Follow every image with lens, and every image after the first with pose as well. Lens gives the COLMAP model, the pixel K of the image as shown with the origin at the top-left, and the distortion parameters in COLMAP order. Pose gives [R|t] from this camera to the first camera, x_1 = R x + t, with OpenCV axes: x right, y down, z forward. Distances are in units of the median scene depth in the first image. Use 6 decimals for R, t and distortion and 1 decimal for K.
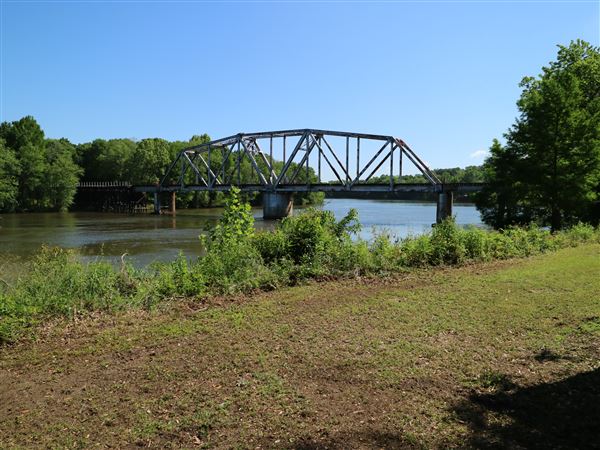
lens RADIAL K [[483.3, 0, 300.0], [0, 483.3, 225.0], [0, 0, 1]] dist [-0.008209, -0.006731]
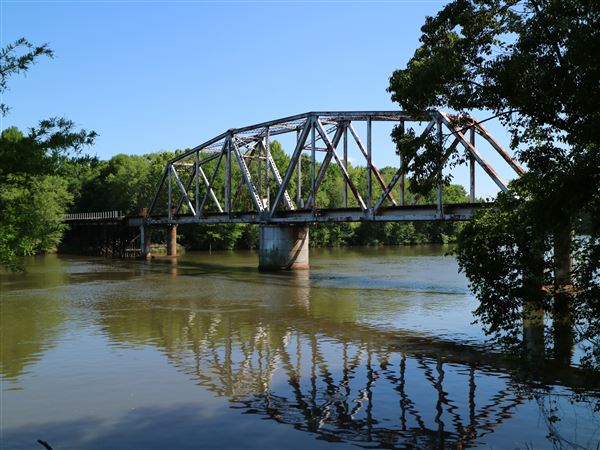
lens RADIAL K [[648.3, 0, 304.1], [0, 648.3, 231.6], [0, 0, 1]] dist [-0.005033, 0.028650]
pose [[0.926158, -0.006564, -0.377079, 0.255803], [-0.015335, 0.998366, -0.055043, -0.014733], [0.376824, 0.056761, 0.924544, 0.259968]]
